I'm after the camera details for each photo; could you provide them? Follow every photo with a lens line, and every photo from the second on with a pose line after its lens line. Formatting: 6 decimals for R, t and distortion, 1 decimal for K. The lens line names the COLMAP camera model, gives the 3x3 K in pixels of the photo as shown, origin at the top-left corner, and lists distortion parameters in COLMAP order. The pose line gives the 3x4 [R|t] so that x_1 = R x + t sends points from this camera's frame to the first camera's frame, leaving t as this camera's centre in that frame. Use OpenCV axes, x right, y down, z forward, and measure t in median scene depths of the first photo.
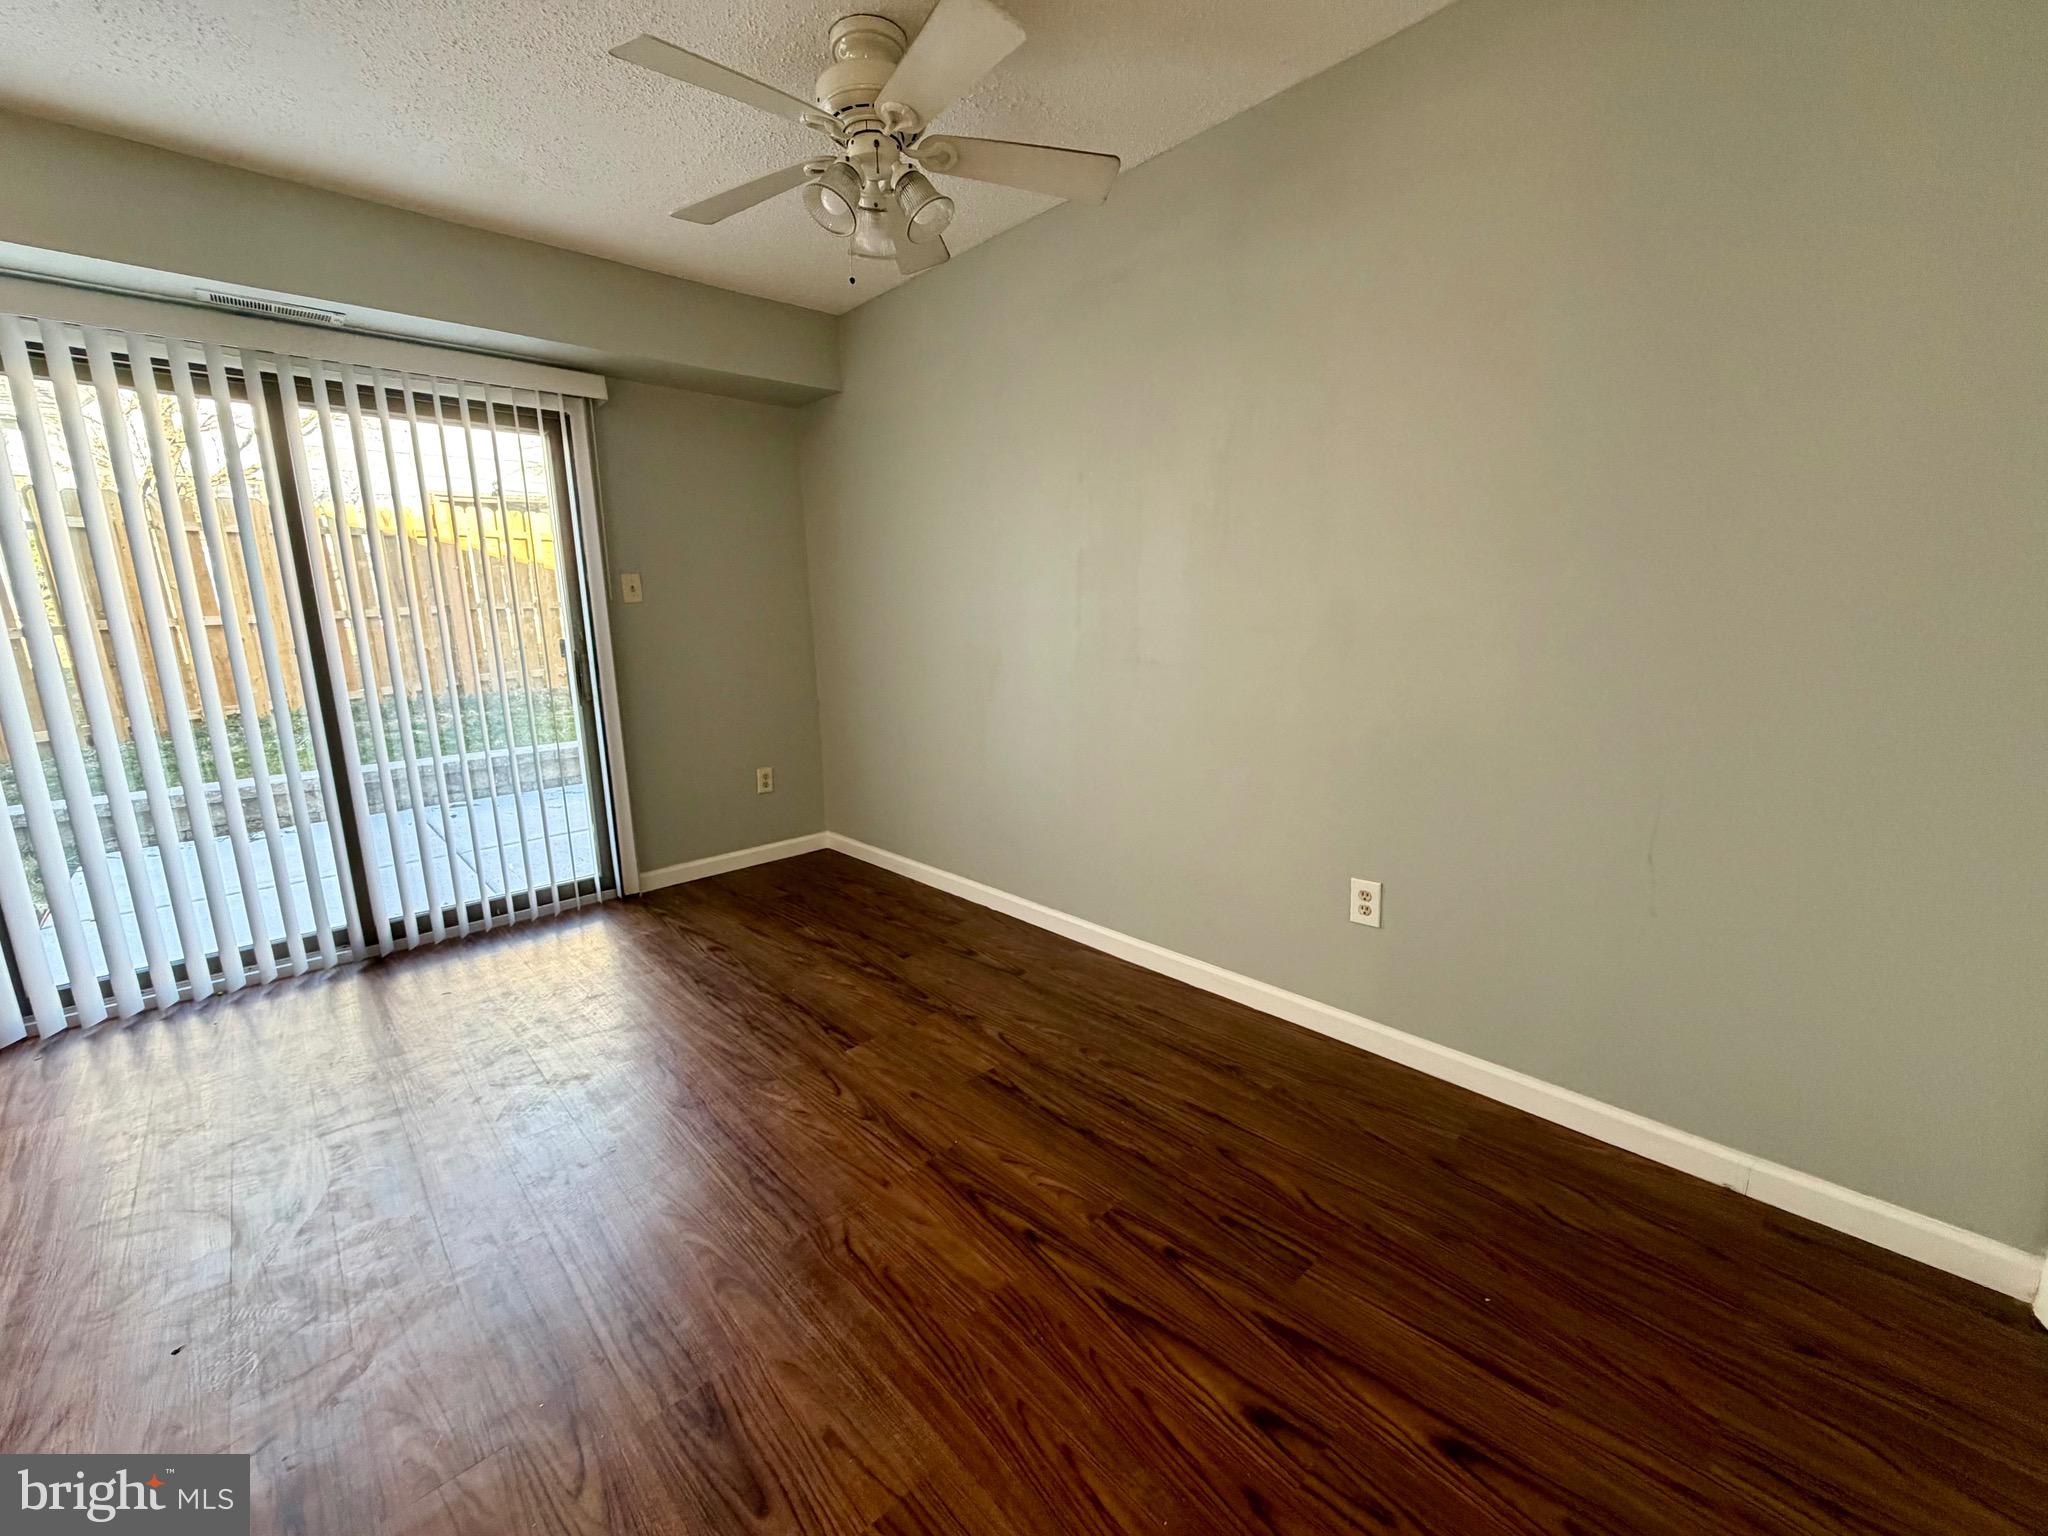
lens RADIAL K [[859.2, 0, 1024.0], [0, 859.2, 768.0], [0, 0, 1]] dist [-0.001089, -0.000343]
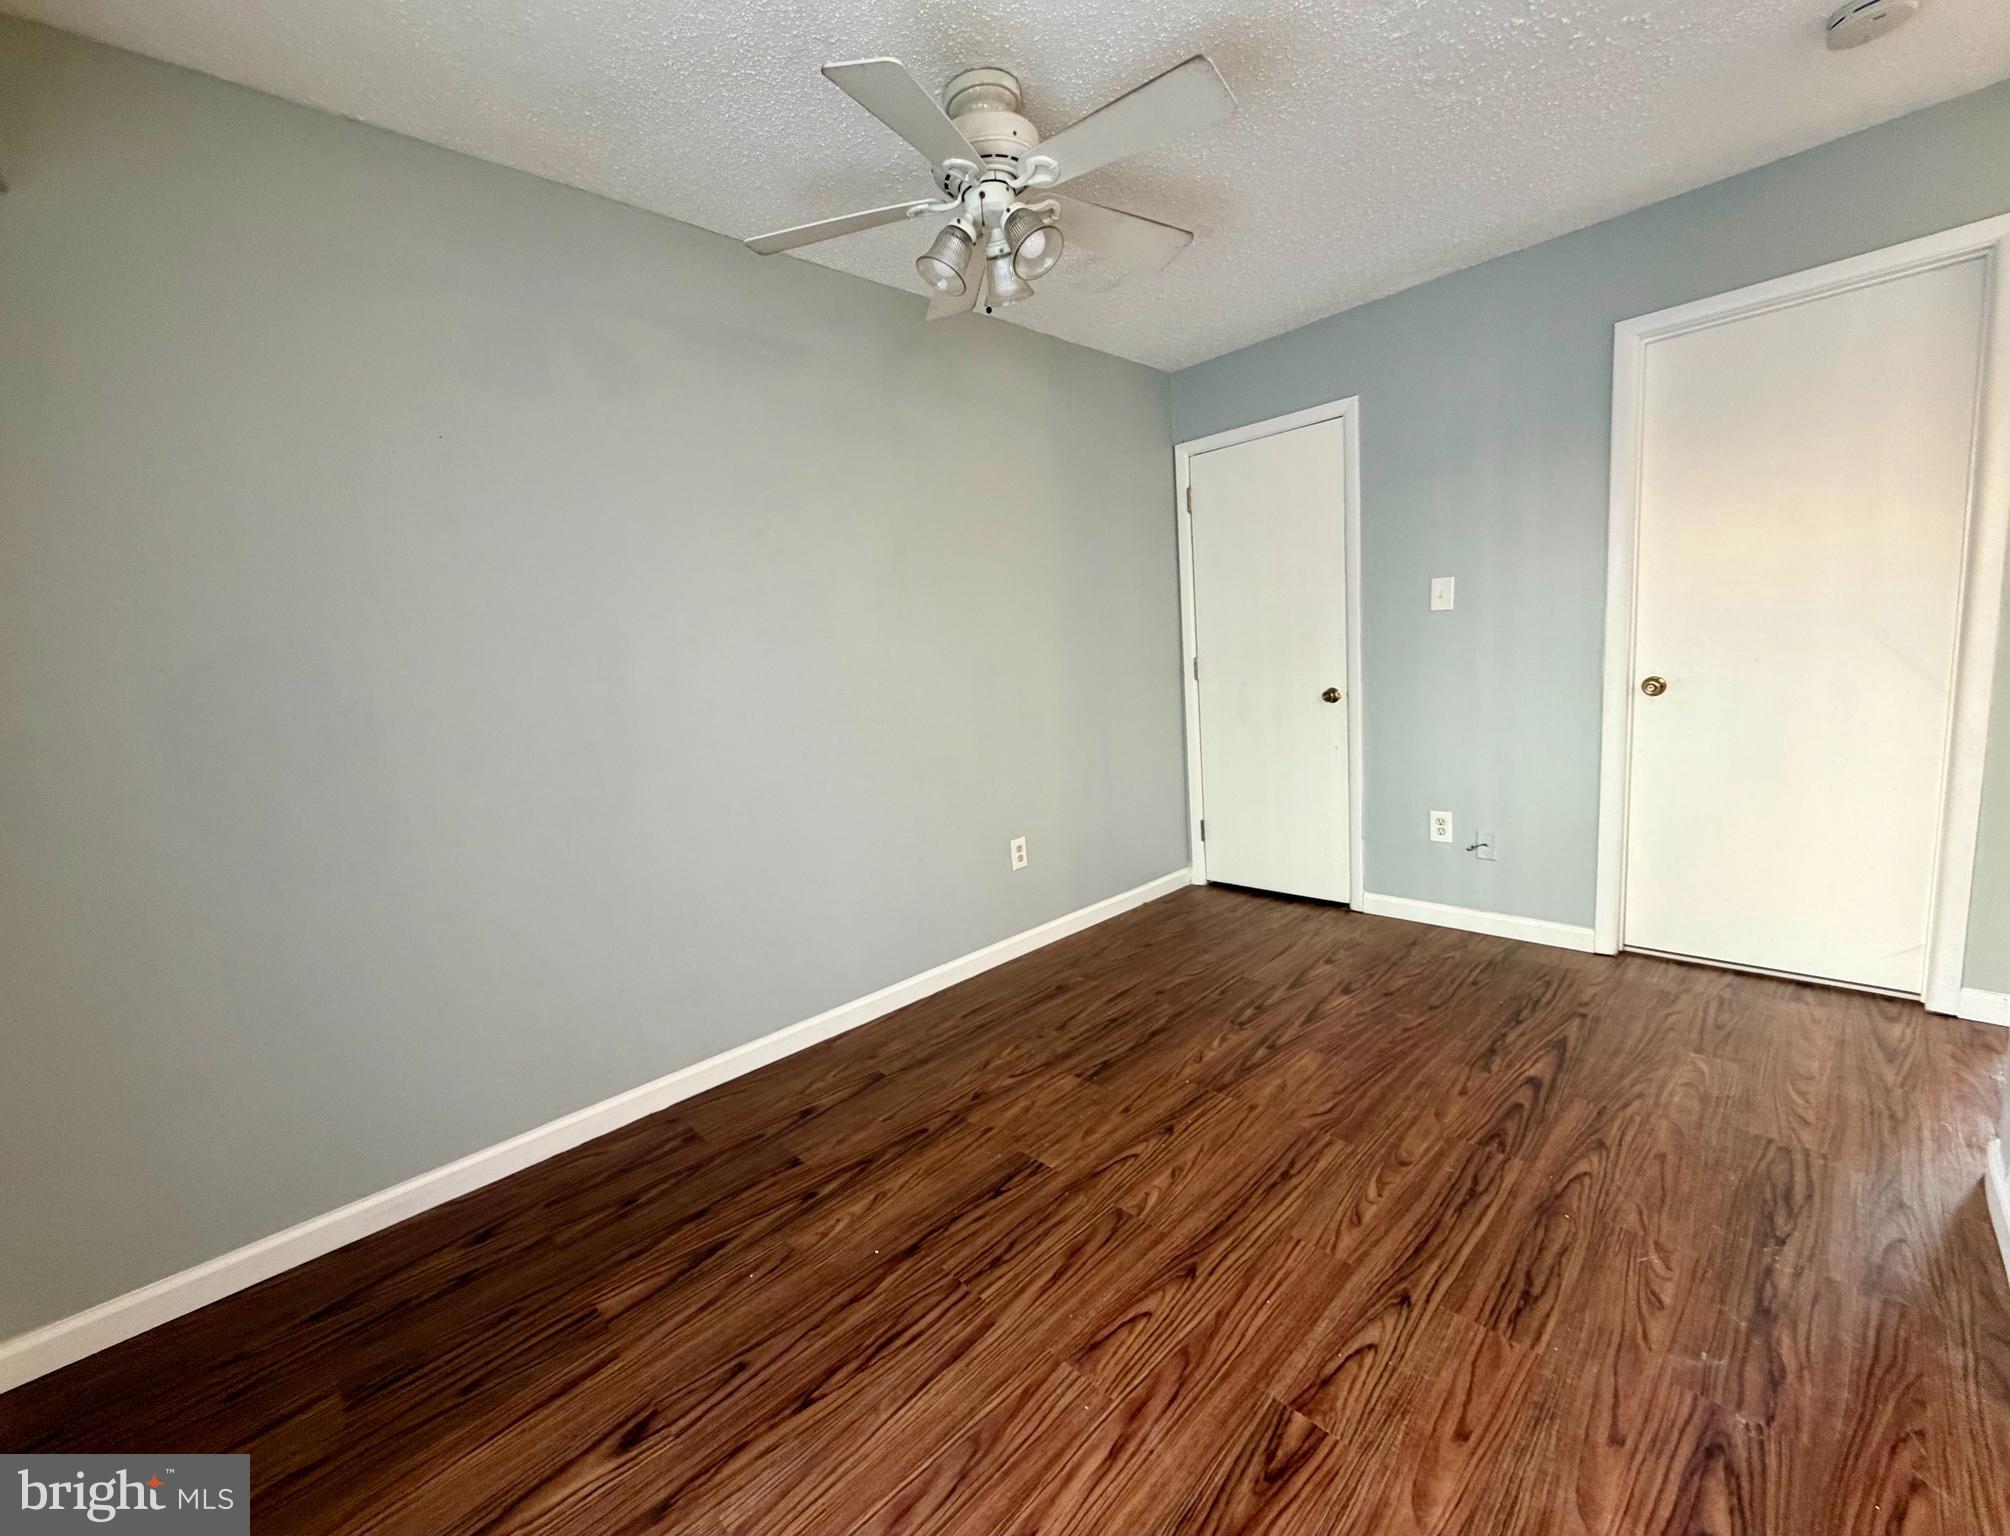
lens RADIAL K [[825.2, 0, 1005.0], [0, 825.2, 768.0], [0, 0, 1]] dist [-0.003015, -0.000108]
pose [[-0.028878, -0.116770, 0.992739, -0.953376], [0.258668, 0.958451, 0.120261, -0.156040], [-0.965534, 0.260263, 0.002527, 0.923032]]
